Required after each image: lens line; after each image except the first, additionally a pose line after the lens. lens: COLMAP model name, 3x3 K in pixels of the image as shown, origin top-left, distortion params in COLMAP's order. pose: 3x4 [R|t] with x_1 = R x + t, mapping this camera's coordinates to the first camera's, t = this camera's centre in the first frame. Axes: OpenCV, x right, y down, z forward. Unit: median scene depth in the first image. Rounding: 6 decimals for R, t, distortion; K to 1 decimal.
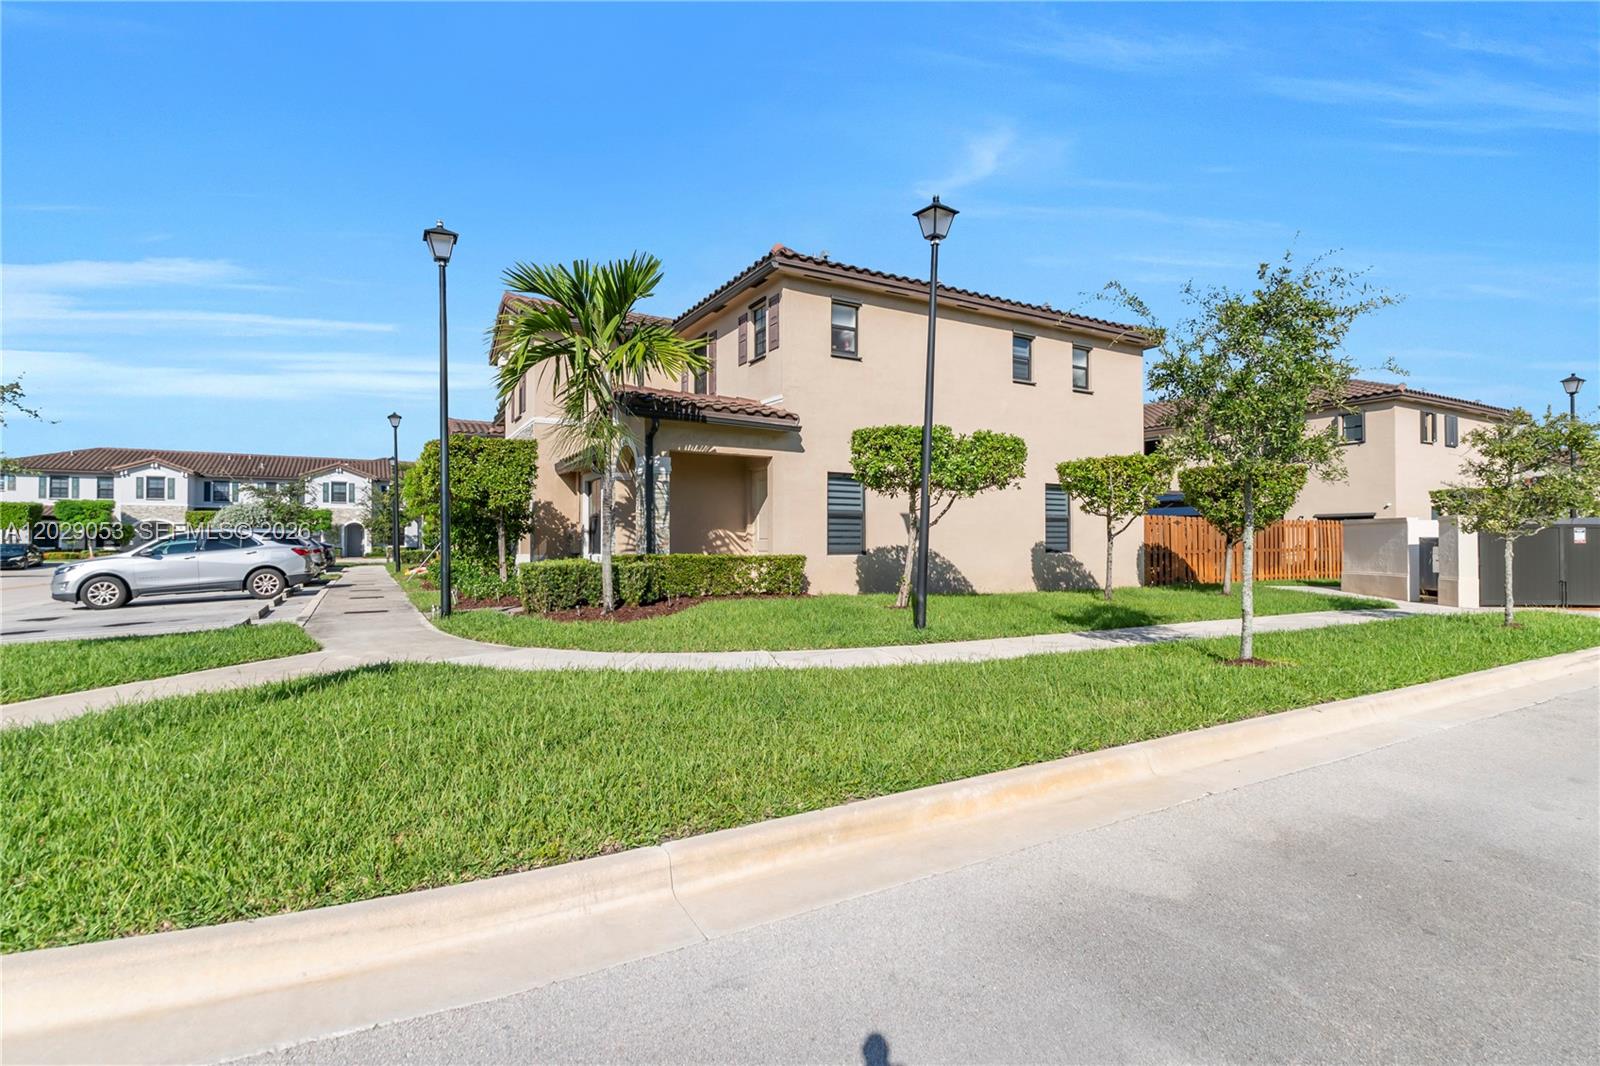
lens RADIAL K [[757.9, 0, 802.2], [0, 757.9, 534.3], [0, 0, 1]] dist [-0.000762, -0.000041]
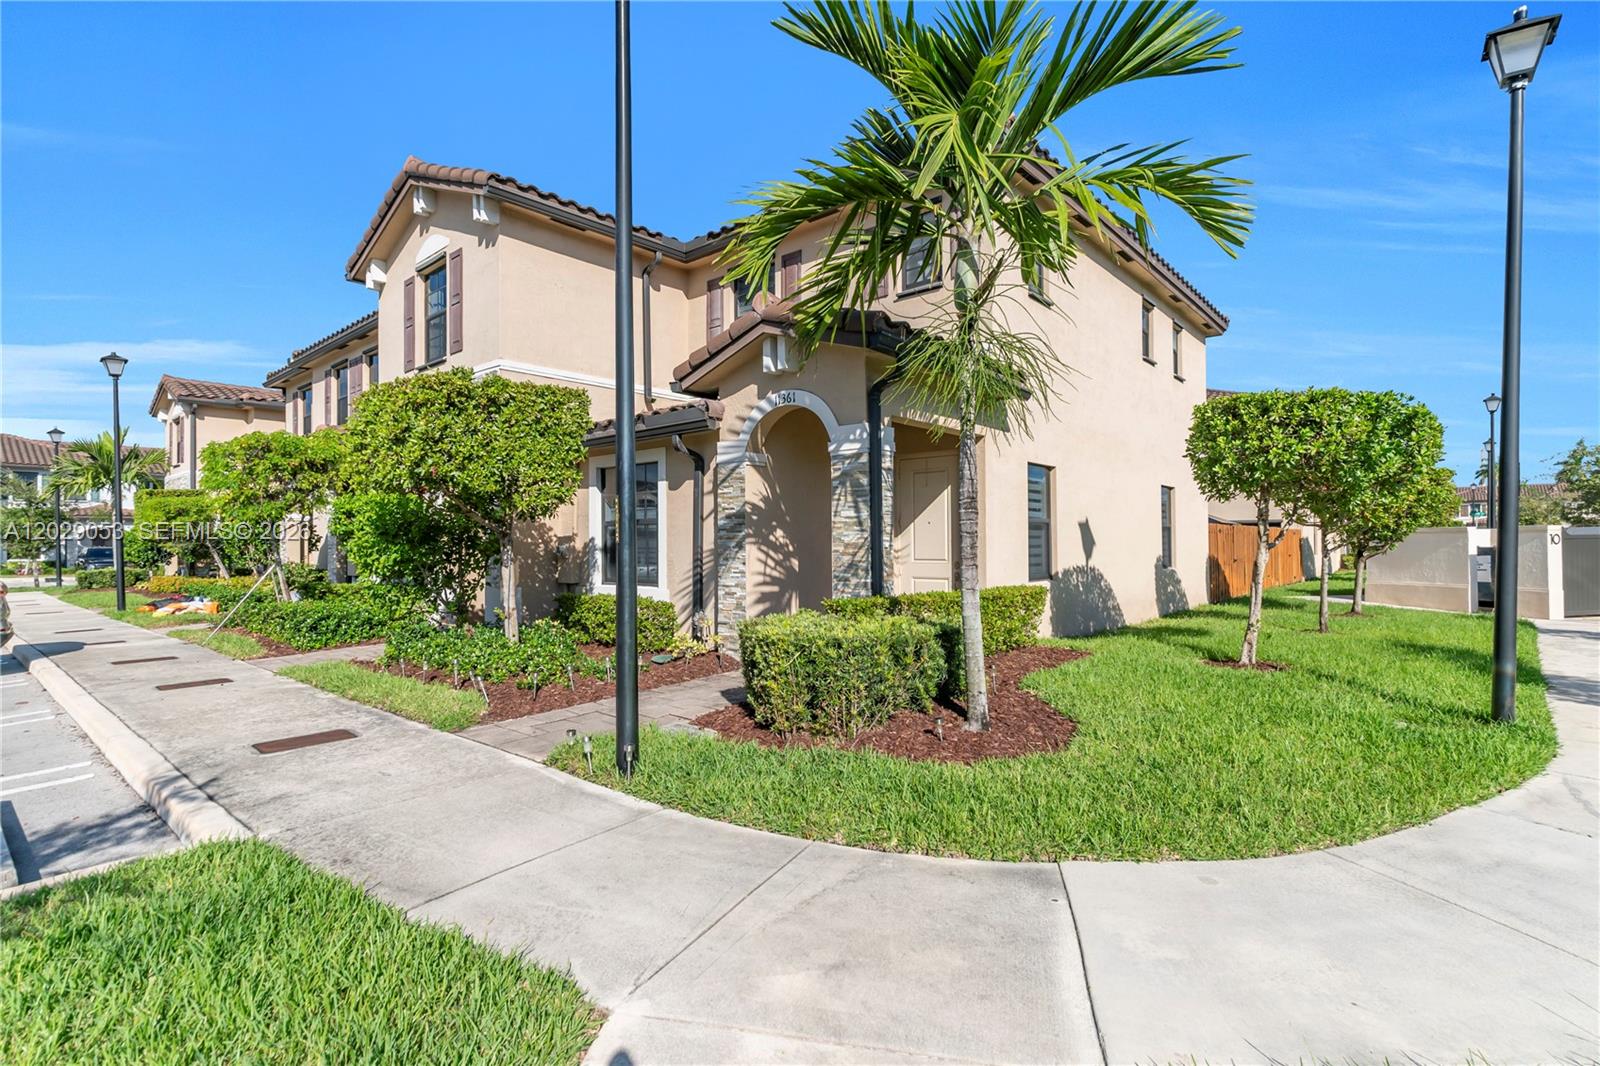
lens RADIAL K [[757.9, 0, 796.5], [0, 757.9, 532.9], [0, 0, 1]] dist [-0.000762, -0.000041]
pose [[0.944459, -0.002000, 0.328623, -0.362801], [0.002961, 0.999993, -0.002425, -0.015673], [-0.328616, 0.003263, 0.944458, 0.385140]]
